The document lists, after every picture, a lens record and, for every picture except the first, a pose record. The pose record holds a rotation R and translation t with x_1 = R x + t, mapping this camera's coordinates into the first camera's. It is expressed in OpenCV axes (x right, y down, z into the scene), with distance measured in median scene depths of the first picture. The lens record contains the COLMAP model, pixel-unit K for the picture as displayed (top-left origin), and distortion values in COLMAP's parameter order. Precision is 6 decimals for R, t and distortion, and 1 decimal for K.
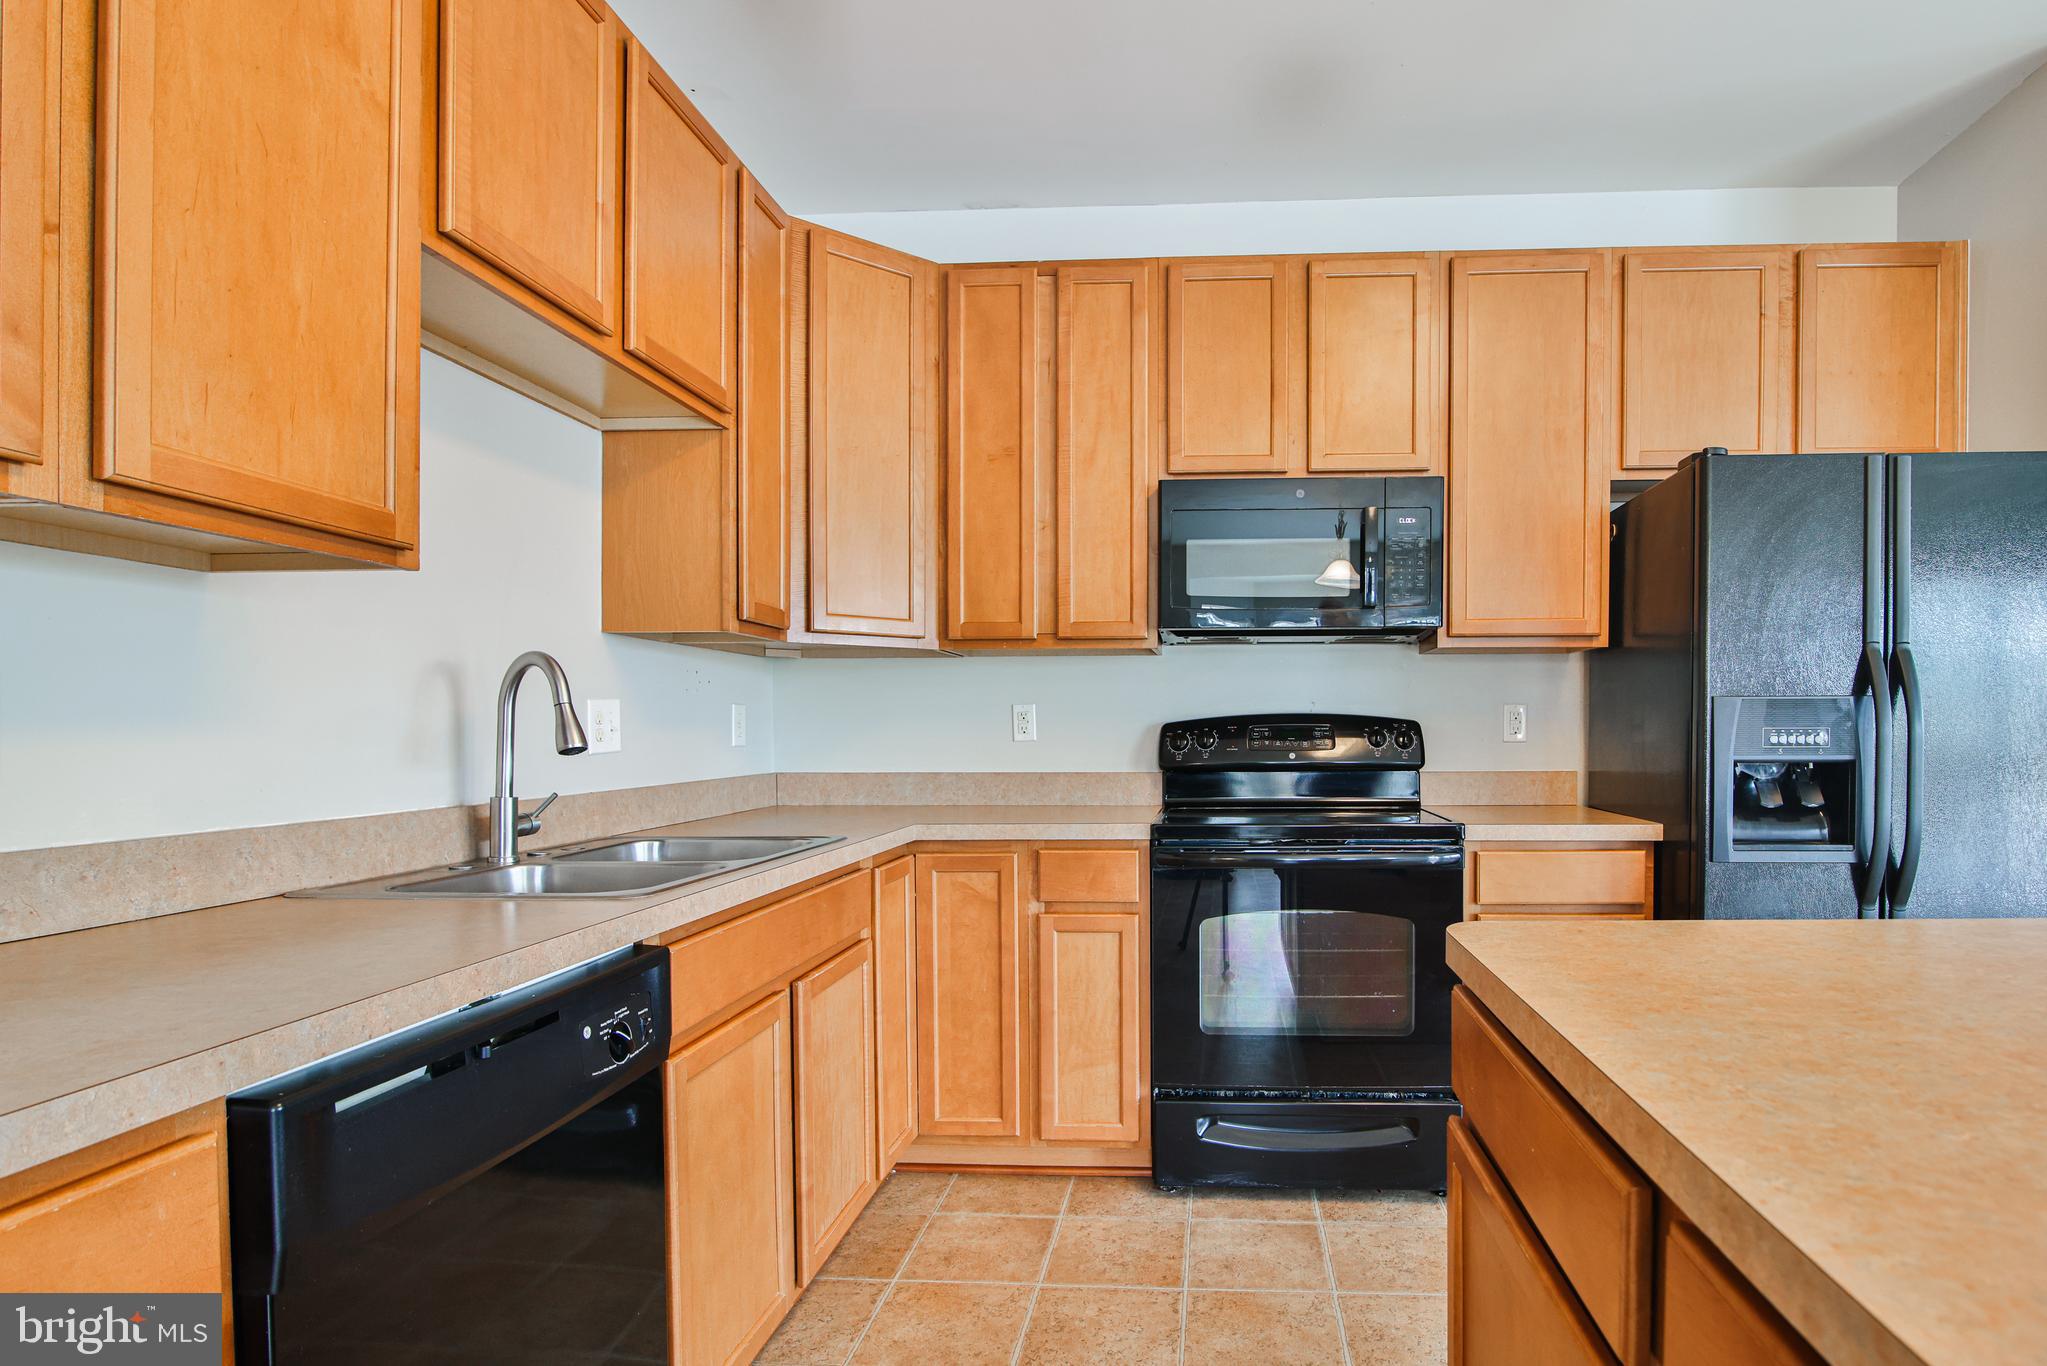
lens RADIAL K [[1039.8, 0, 1154.5], [0, 1039.8, 746.8], [0, 0, 1]] dist [-0.022614, 0.002470]
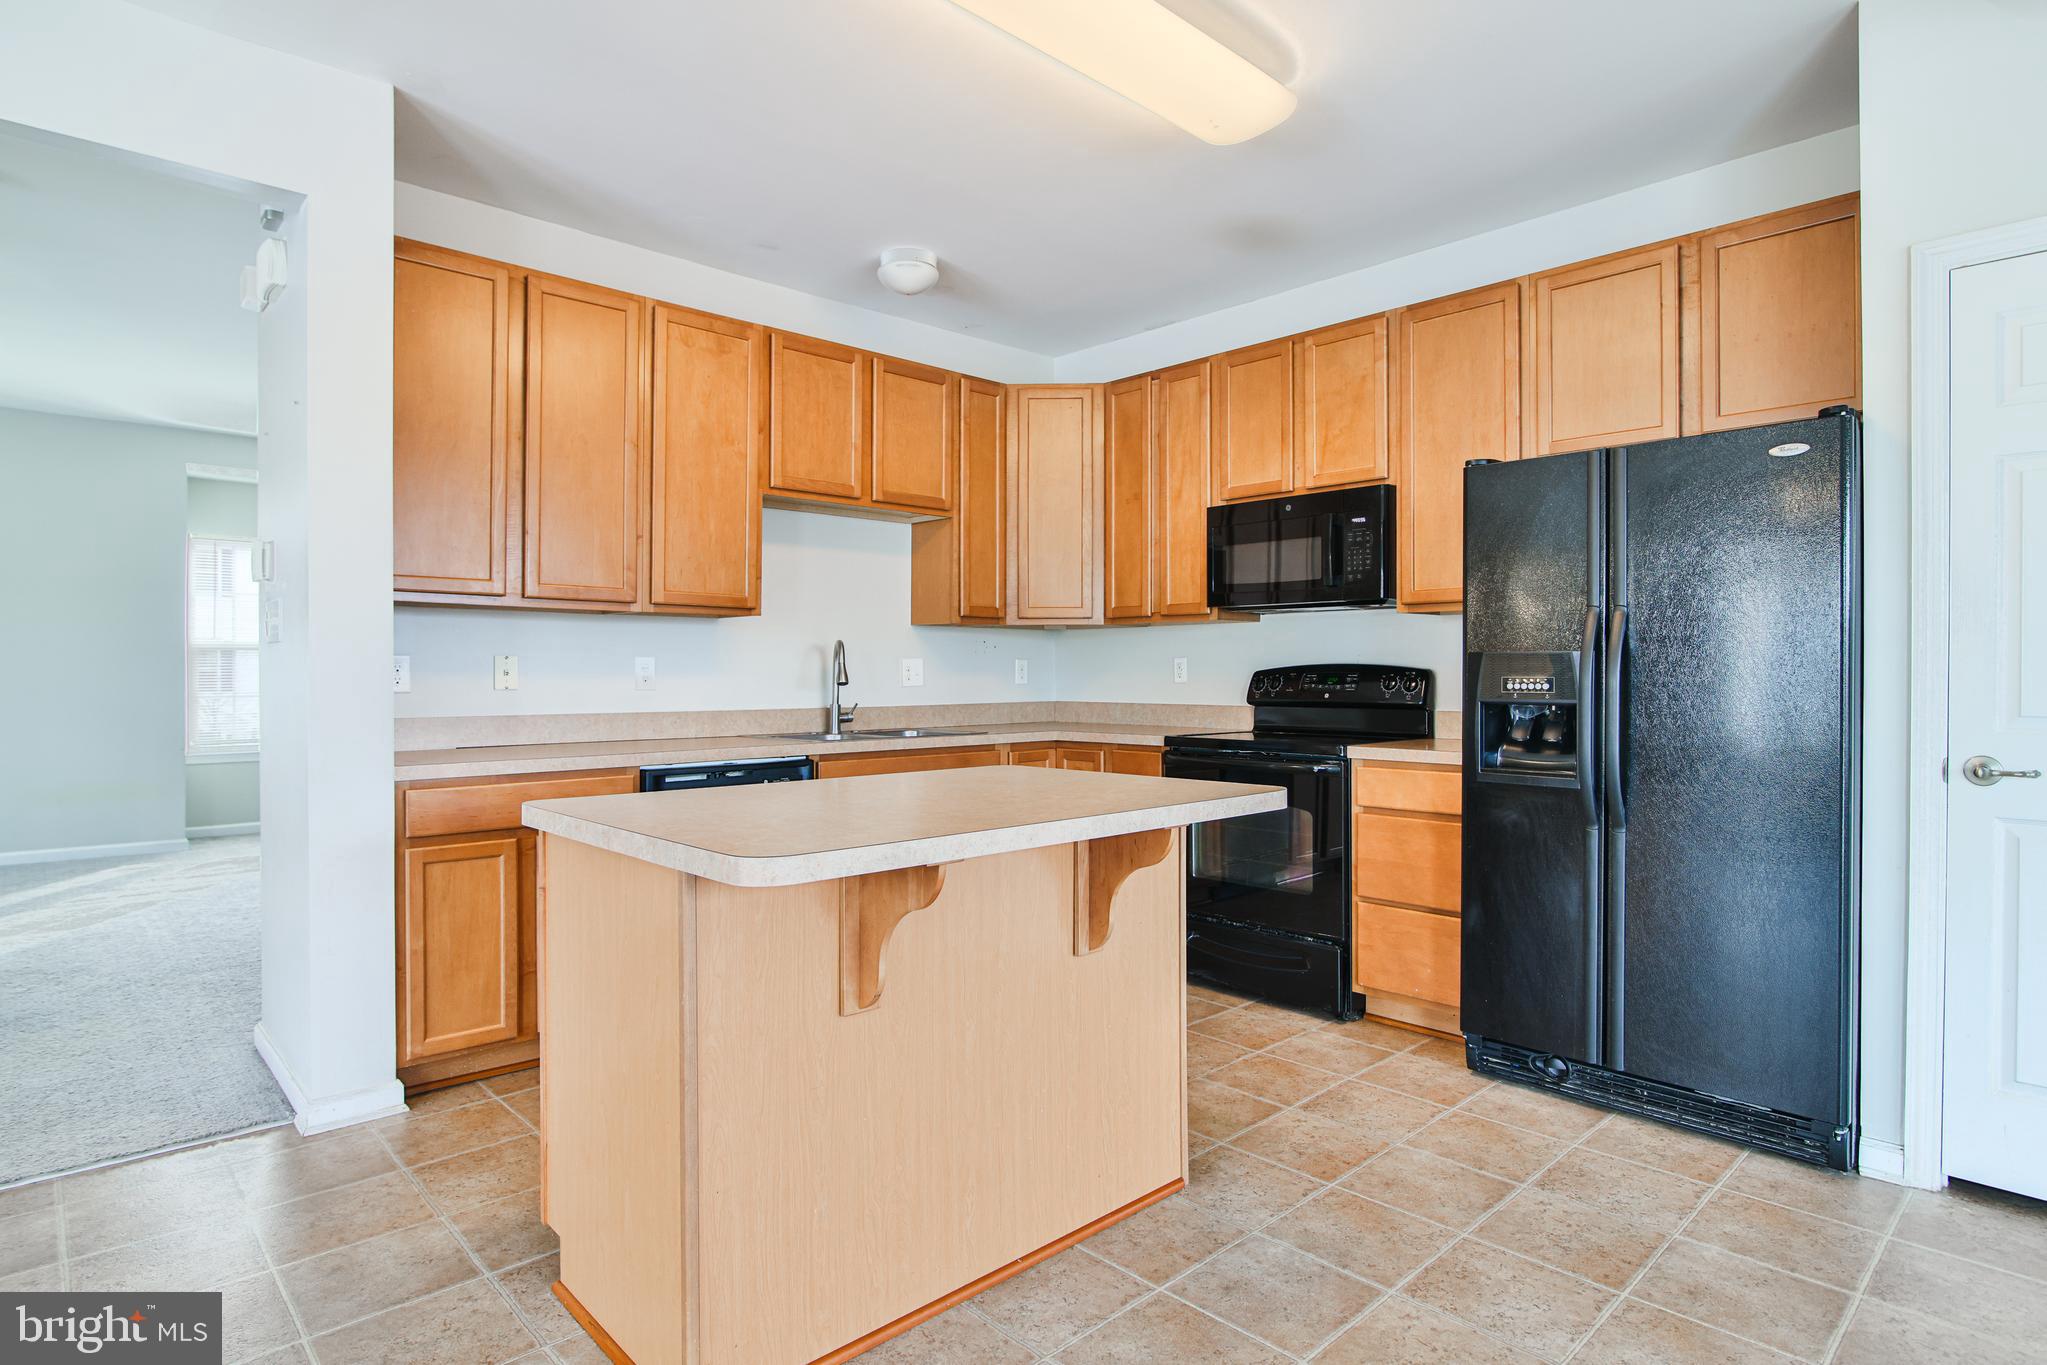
lens RADIAL K [[1144.9, 0, 1010.5], [0, 1144.9, 647.4], [0, 0, 1]] dist [0.072276, -0.000001]
pose [[0.732093, -0.013510, -0.681071, 0.899866], [-0.013946, 0.999297, -0.034813, 0.004074], [0.681062, 0.034984, 0.731389, -0.381430]]
